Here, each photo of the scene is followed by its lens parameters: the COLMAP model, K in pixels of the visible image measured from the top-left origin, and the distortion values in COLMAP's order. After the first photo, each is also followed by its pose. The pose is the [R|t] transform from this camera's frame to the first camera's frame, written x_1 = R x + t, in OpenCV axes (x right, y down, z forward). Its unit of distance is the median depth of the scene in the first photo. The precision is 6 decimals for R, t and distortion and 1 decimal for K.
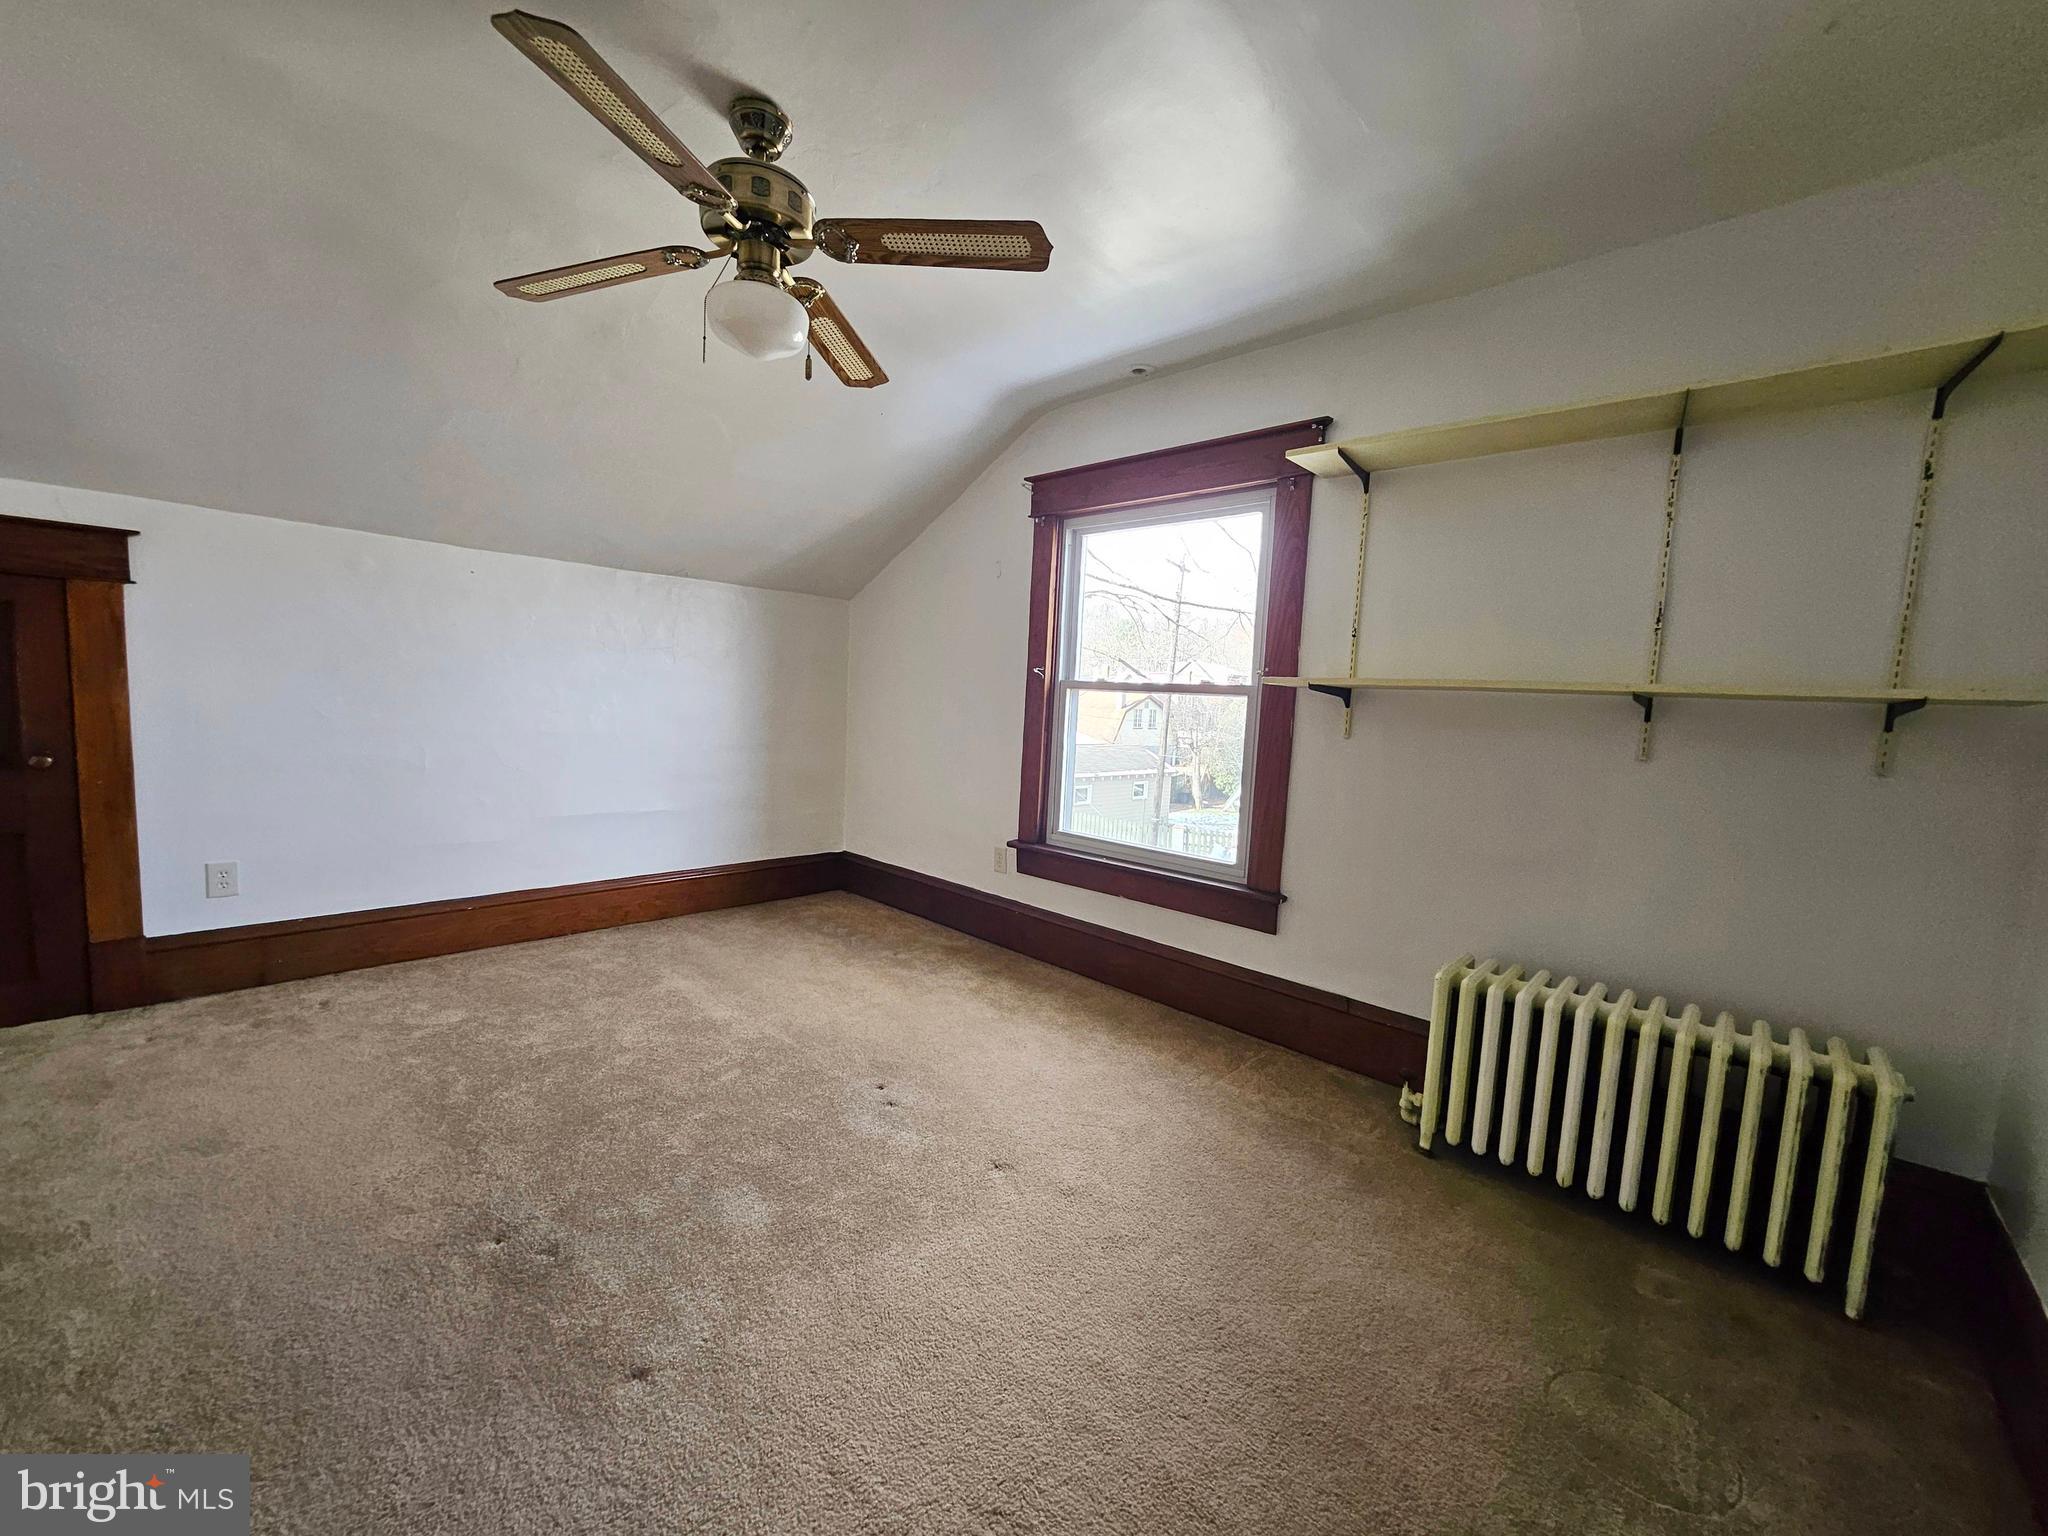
lens RADIAL K [[806.3, 0, 1024.0], [0, 806.3, 768.0], [0, 0, 1]] dist [0.009352, -0.004158]
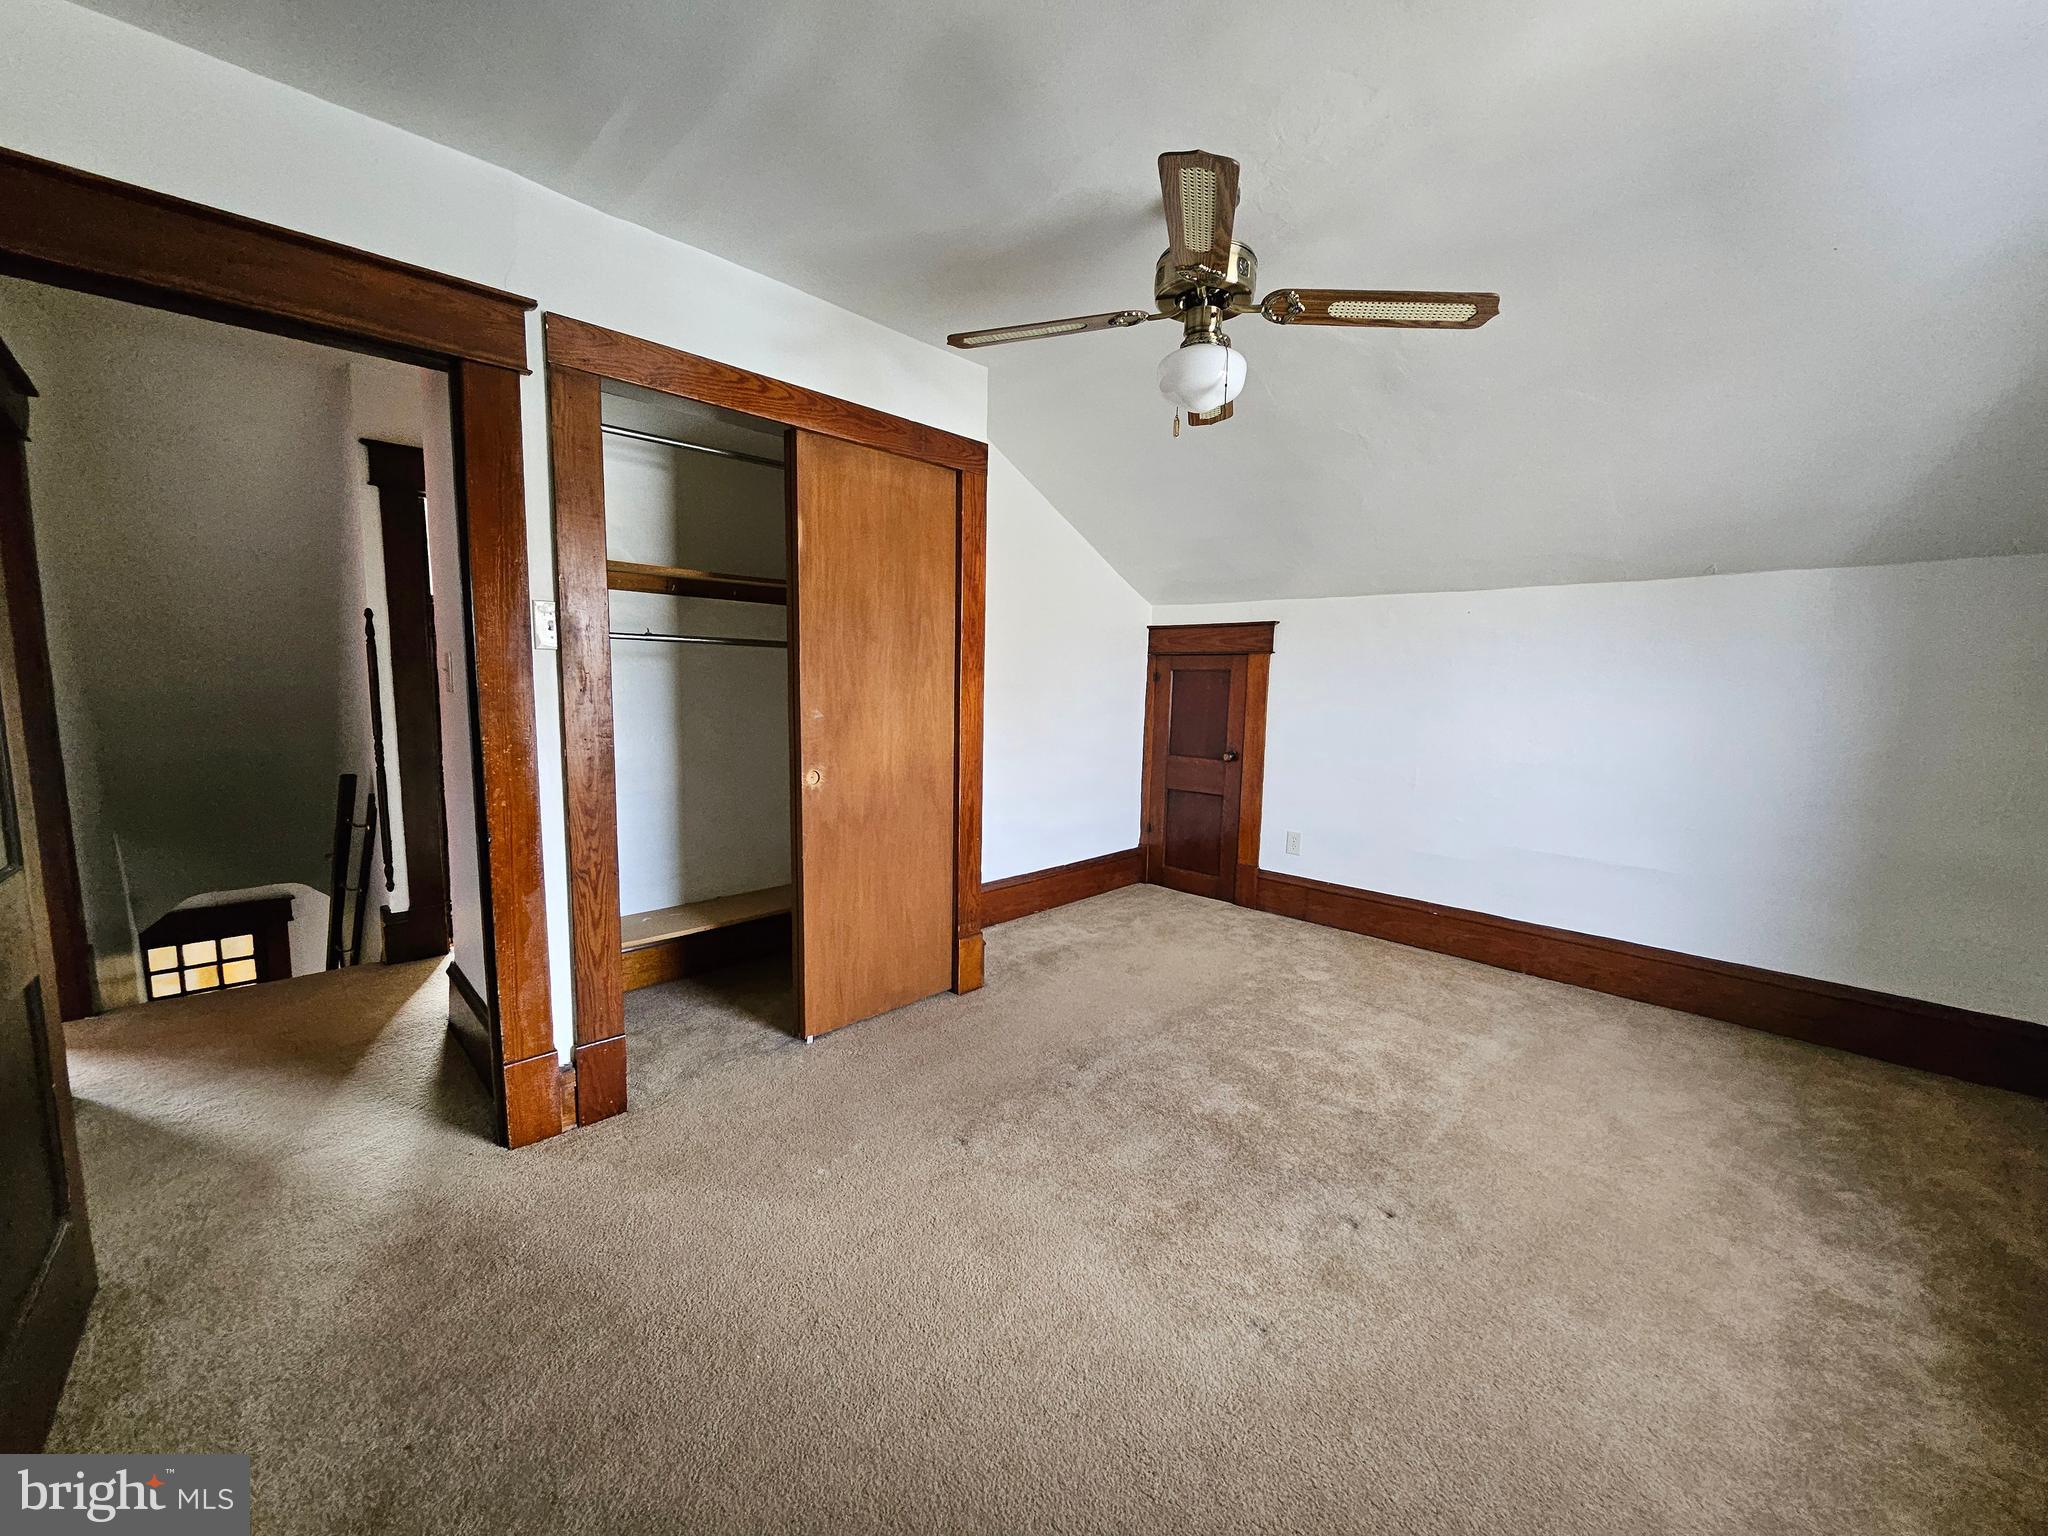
lens RADIAL K [[806.3, 0, 1024.0], [0, 806.3, 768.0], [0, 0, 1]] dist [0.009352, -0.004158]
pose [[-0.052944, 0.058821, -0.996864, 0.516601], [-0.104409, 0.992466, 0.064106, -0.044075], [0.993124, 0.107475, -0.046404, 0.541857]]
